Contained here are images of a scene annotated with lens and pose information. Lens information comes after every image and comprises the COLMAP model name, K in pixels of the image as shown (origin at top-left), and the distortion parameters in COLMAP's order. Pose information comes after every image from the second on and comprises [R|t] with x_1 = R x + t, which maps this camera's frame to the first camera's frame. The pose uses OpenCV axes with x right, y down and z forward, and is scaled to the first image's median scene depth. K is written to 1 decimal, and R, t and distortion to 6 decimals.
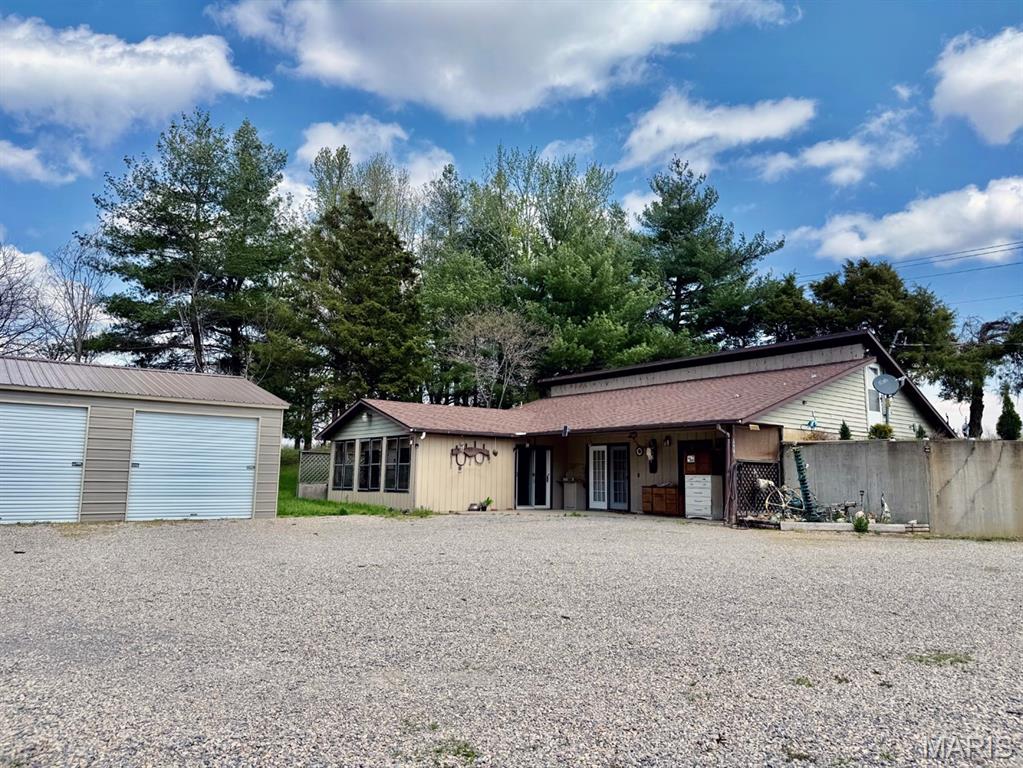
lens RADIAL K [[722.0, 0, 516.1], [0, 722.0, 381.3], [0, 0, 1]] dist [0.067699, -0.102565]
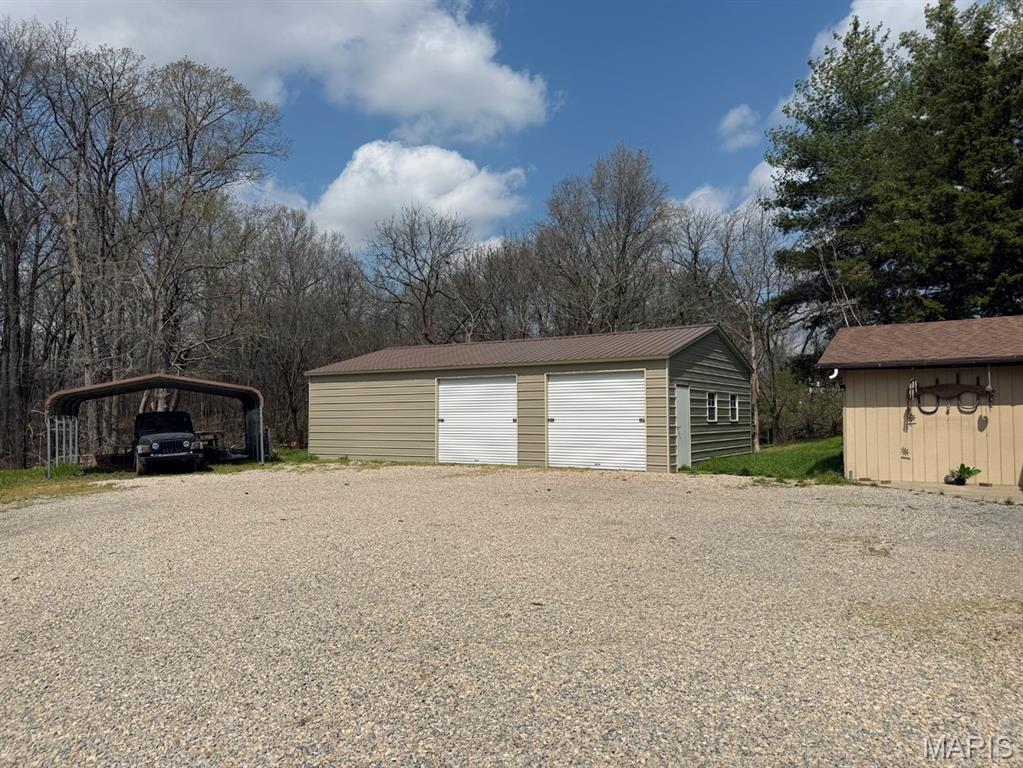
lens RADIAL K [[722.0, 0, 510.4], [0, 722.0, 383.8], [0, 0, 1]] dist [0.067699, -0.102565]
pose [[0.260179, -0.067285, -0.963213, 0.455550], [0.125046, 0.991516, -0.035485, 0.066685], [0.957429, -0.111213, 0.266386, 0.468970]]
